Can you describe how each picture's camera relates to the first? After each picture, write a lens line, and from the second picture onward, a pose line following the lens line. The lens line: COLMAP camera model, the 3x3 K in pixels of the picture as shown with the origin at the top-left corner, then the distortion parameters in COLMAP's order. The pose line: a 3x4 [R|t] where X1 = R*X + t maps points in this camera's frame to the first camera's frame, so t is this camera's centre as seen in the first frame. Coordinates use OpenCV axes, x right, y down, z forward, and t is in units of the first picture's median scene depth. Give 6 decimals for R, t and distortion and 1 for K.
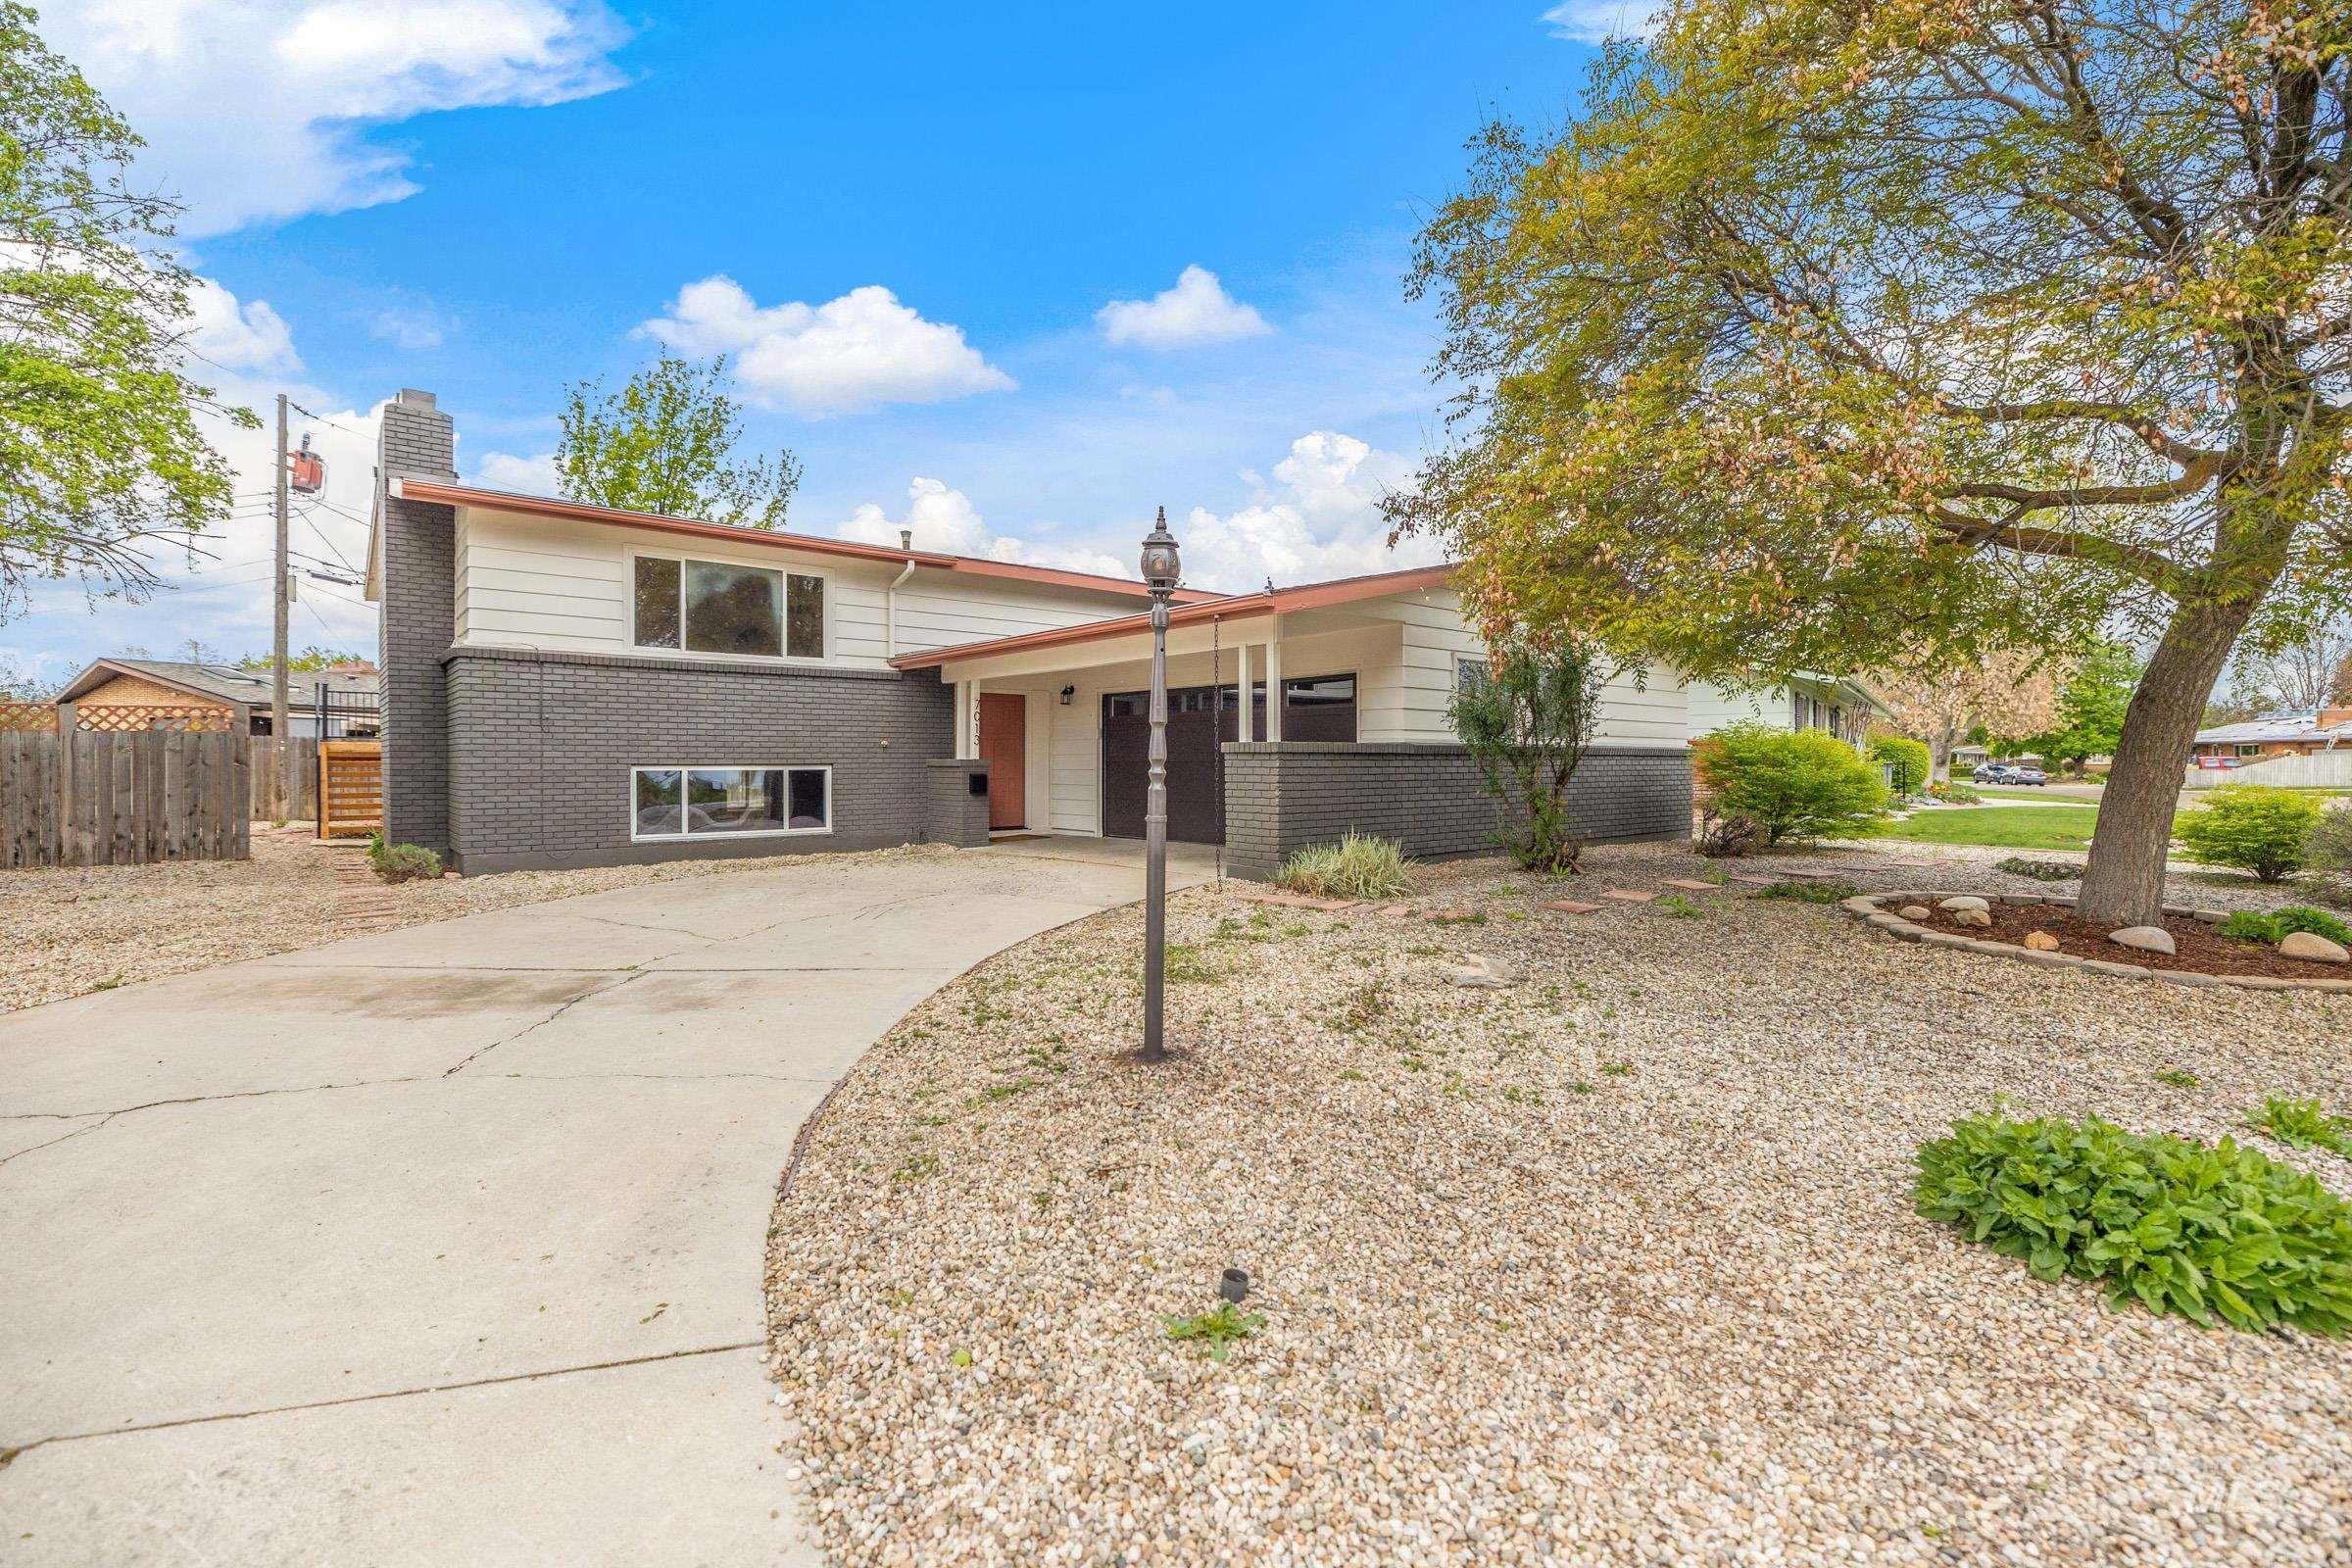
lens RADIAL K [[1070.1, 0, 1175.6], [0, 1070.1, 770.3], [0, 0, 1]] dist [-0.000121, -0.000001]
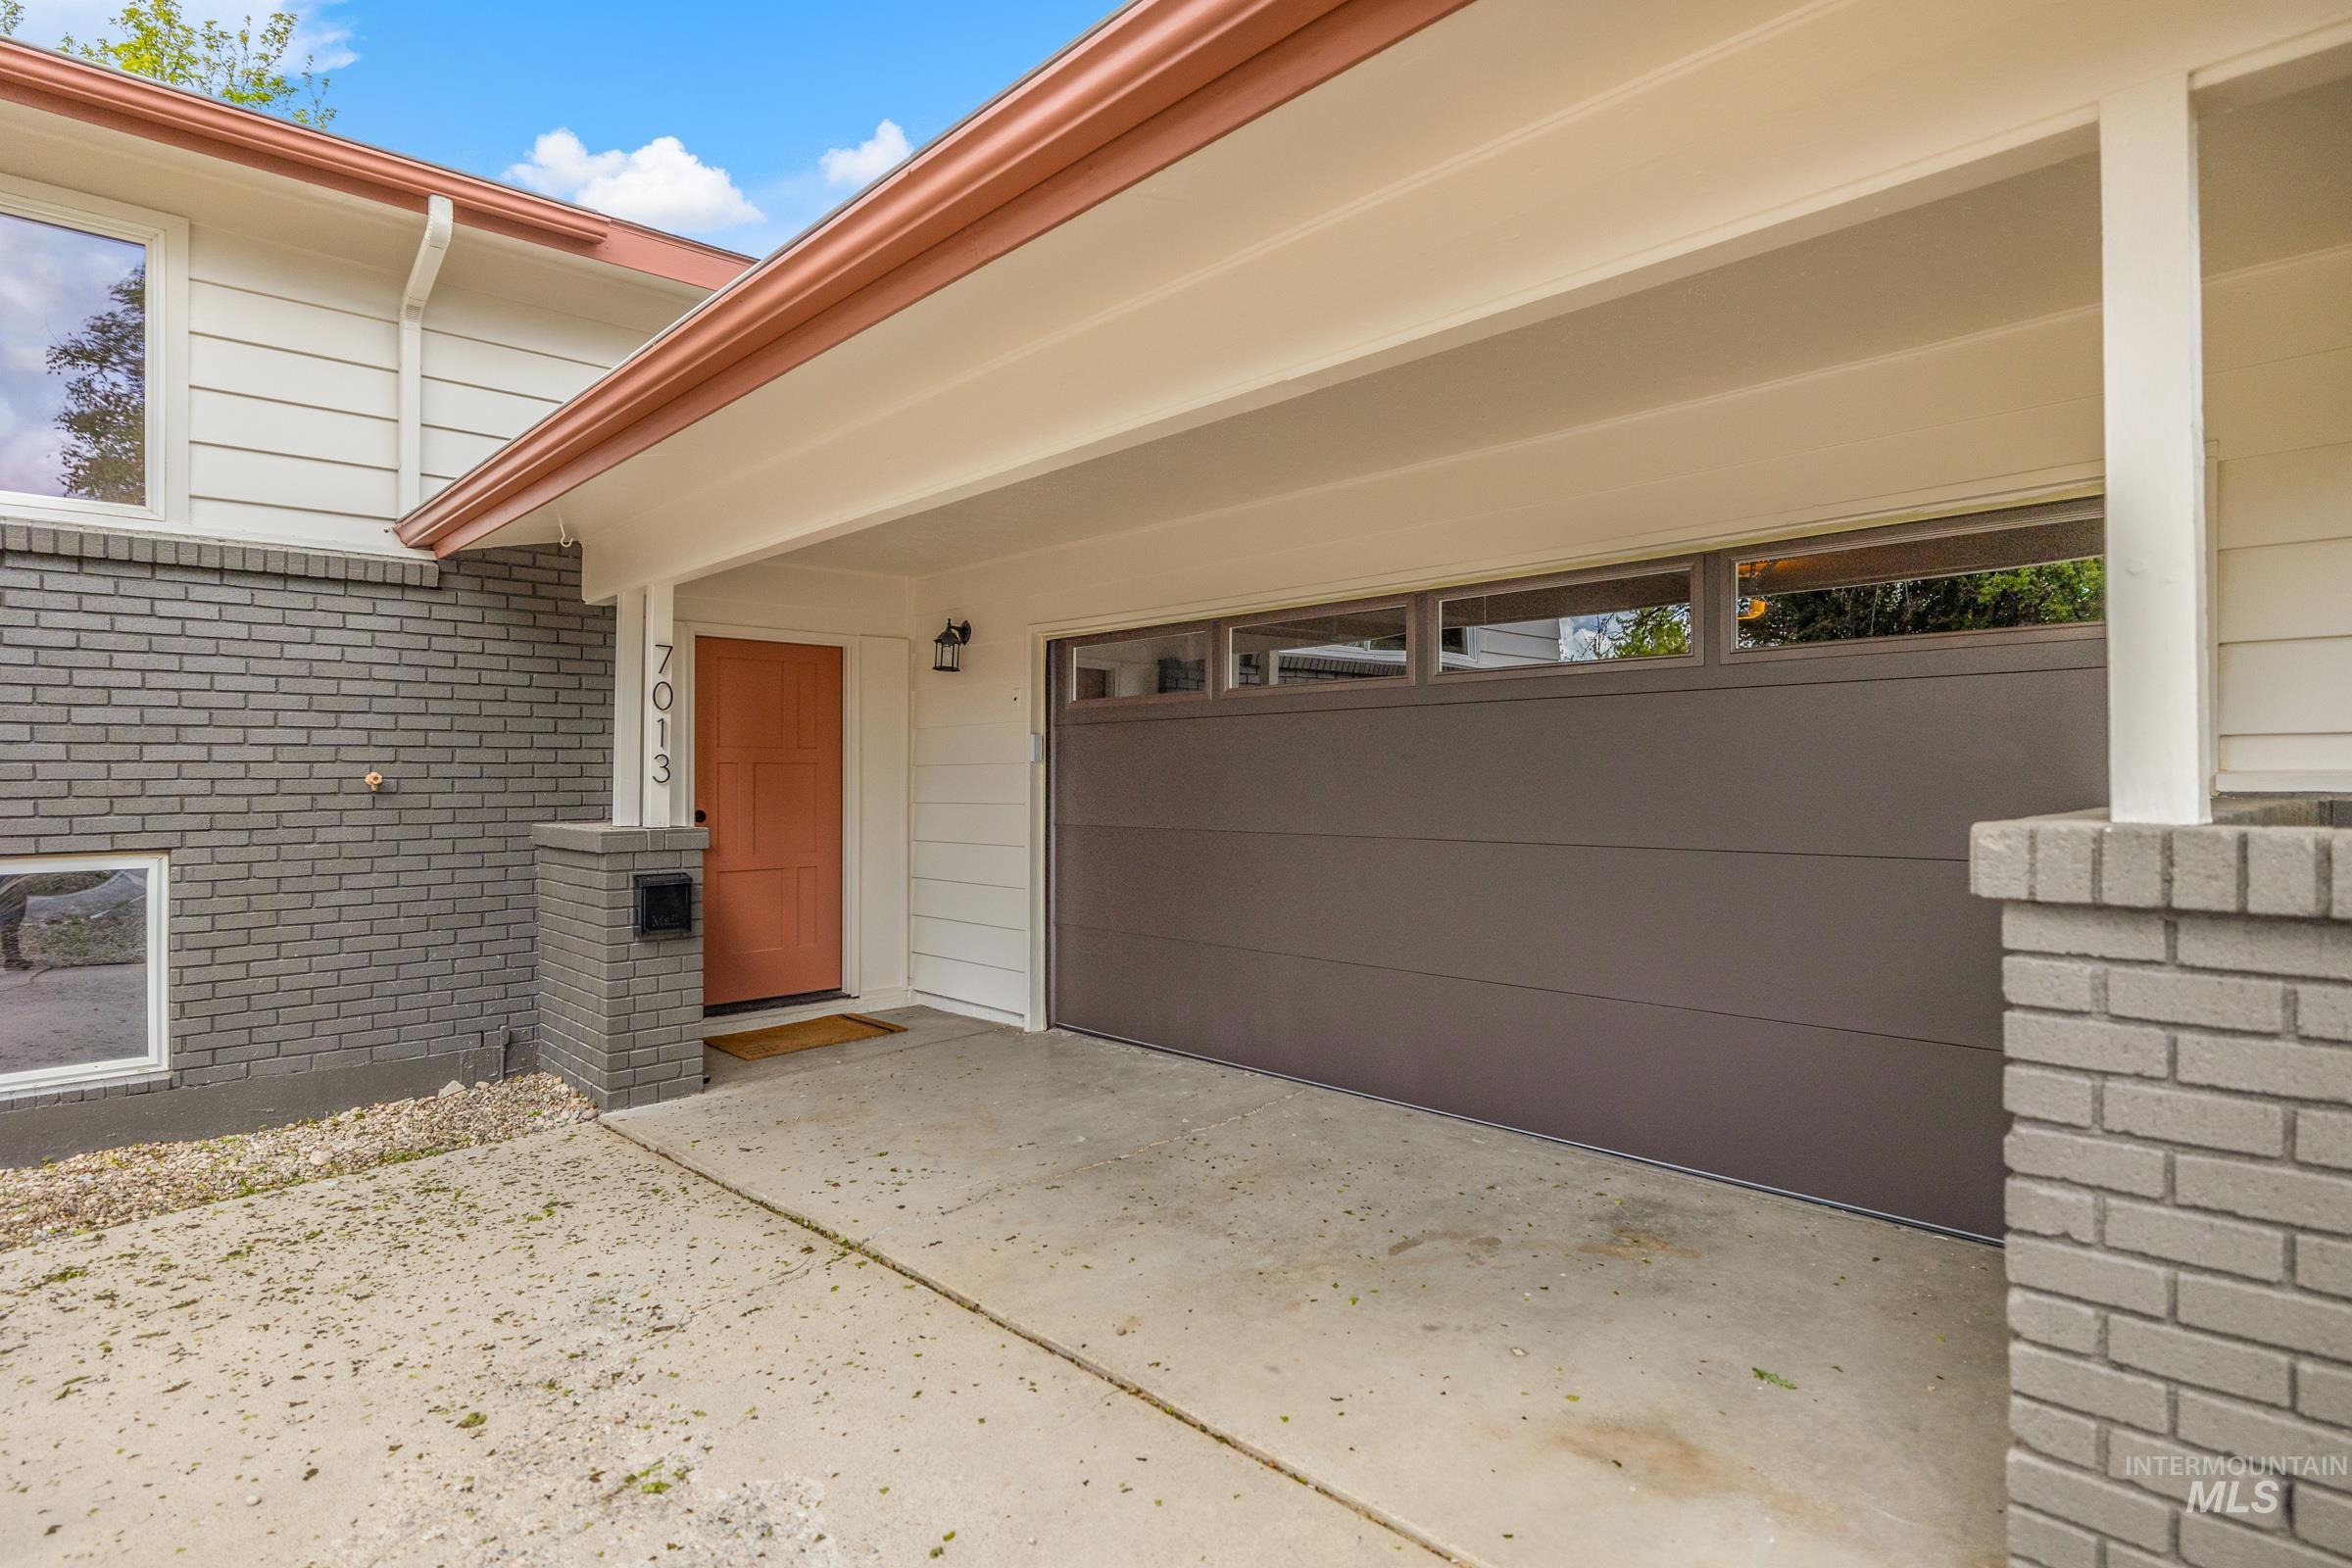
lens RADIAL K [[1256.4, 0, 1175.3], [0, 1256.4, 784.0], [0, 0, 1]] dist [0.000163, 0.000029]
pose [[0.998722, -0.000402, 0.050536, -0.048550], [0.000652, 0.999988, -0.004920, -0.021465], [-0.050534, 0.004946, 0.998710, 0.595804]]
